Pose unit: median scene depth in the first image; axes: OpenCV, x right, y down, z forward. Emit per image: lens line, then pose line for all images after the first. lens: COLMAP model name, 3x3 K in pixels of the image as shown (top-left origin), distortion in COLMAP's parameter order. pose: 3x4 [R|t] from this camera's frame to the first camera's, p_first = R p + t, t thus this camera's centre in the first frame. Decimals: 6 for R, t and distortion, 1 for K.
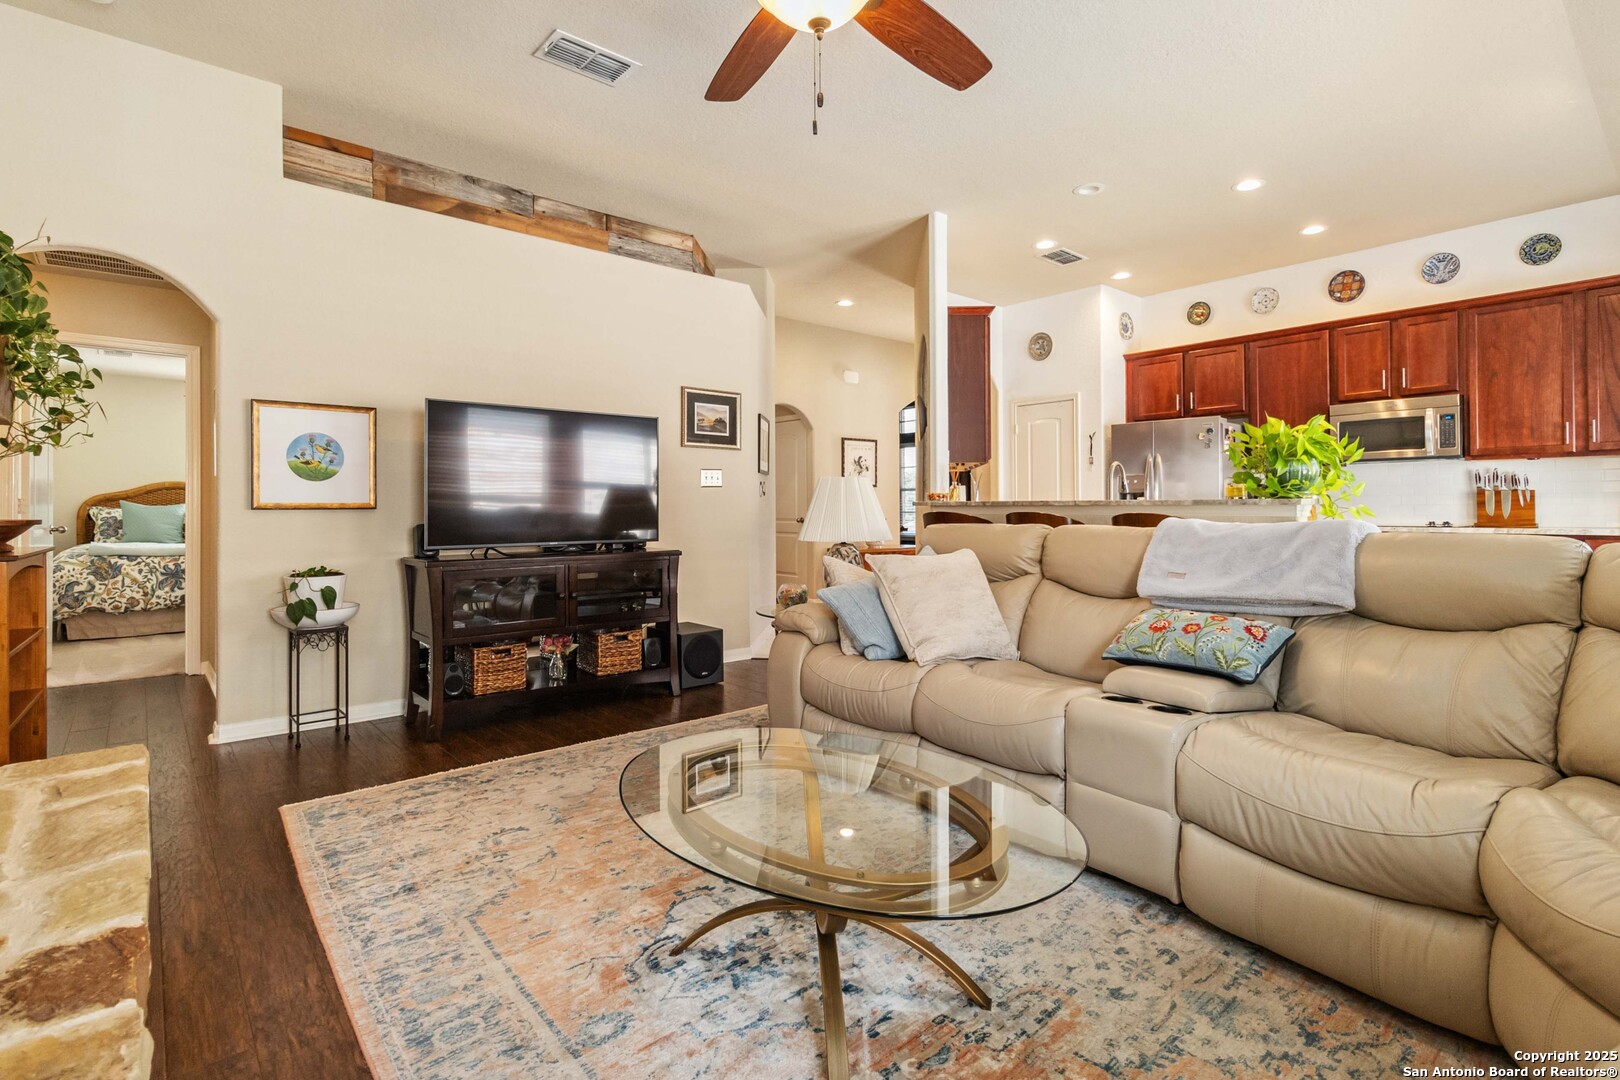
lens RADIAL K [[770.2, 0, 817.0], [0, 770.2, 510.6], [0, 0, 1]] dist [-0.000840, 0.001988]
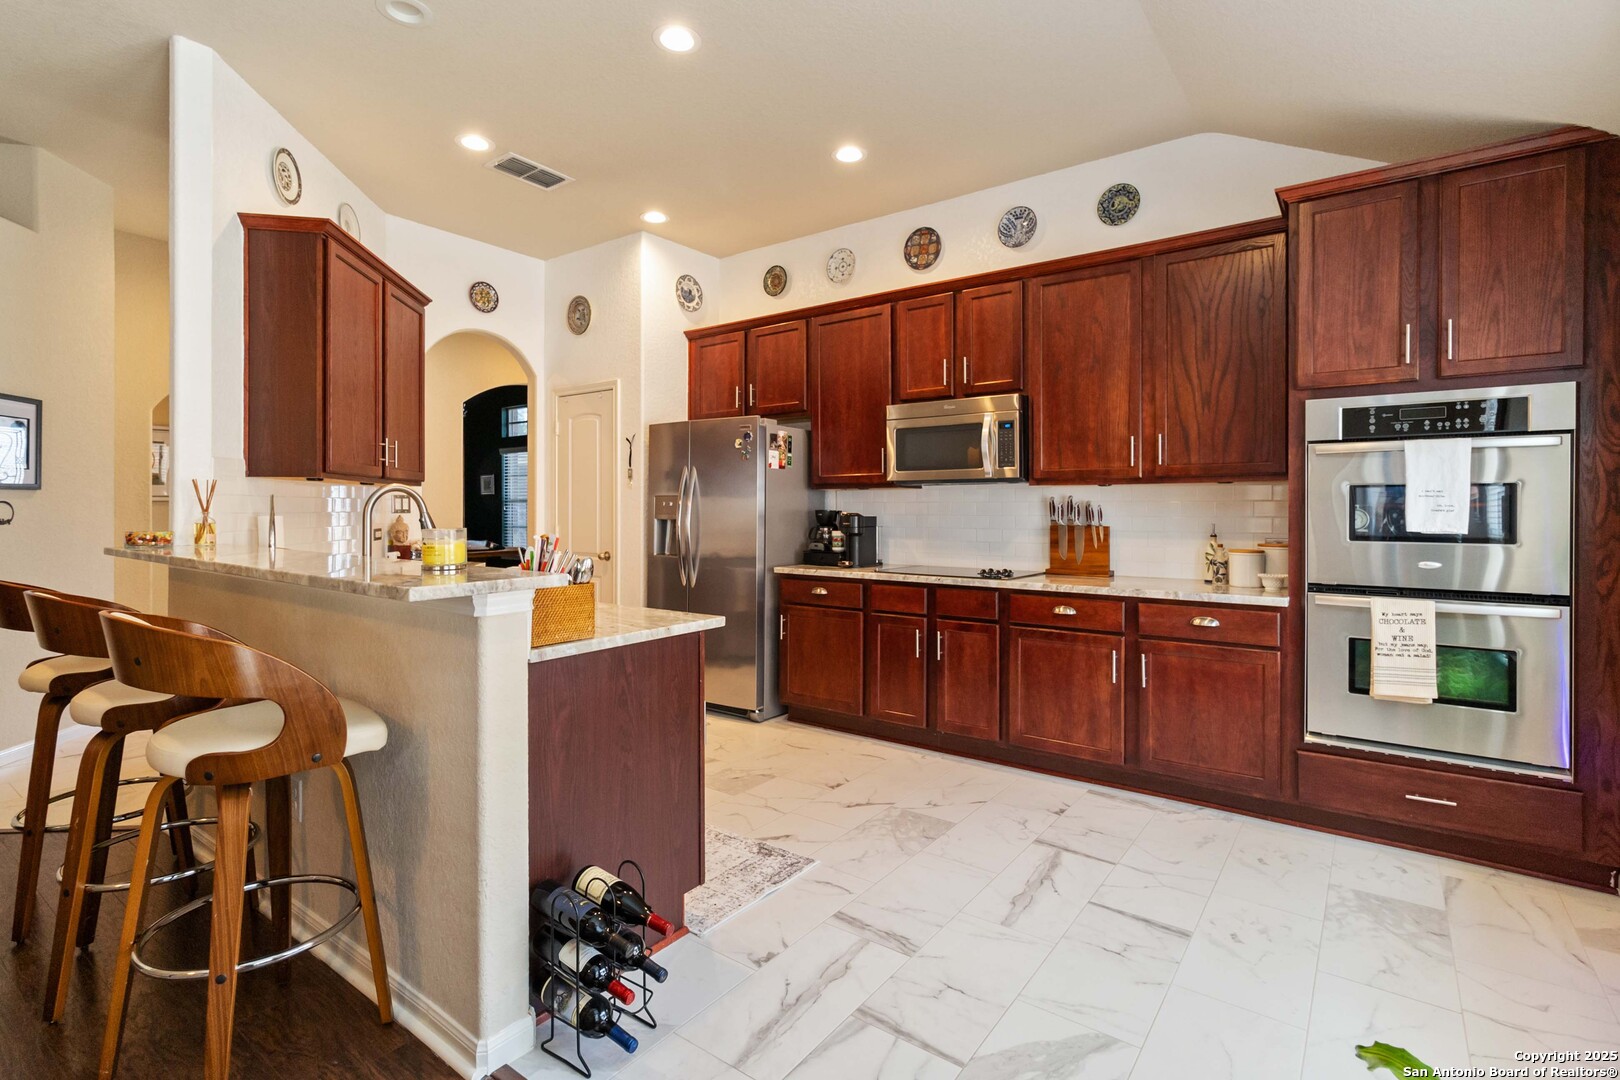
lens RADIAL K [[770.2, 0, 817.0], [0, 770.2, 510.6], [0, 0, 1]] dist [-0.000840, 0.001988]
pose [[0.975514, 0.005802, 0.219863, 0.495184], [-0.005571, 0.999983, -0.001671, -0.039575], [-0.219869, 0.000405, 0.975529, 0.339301]]
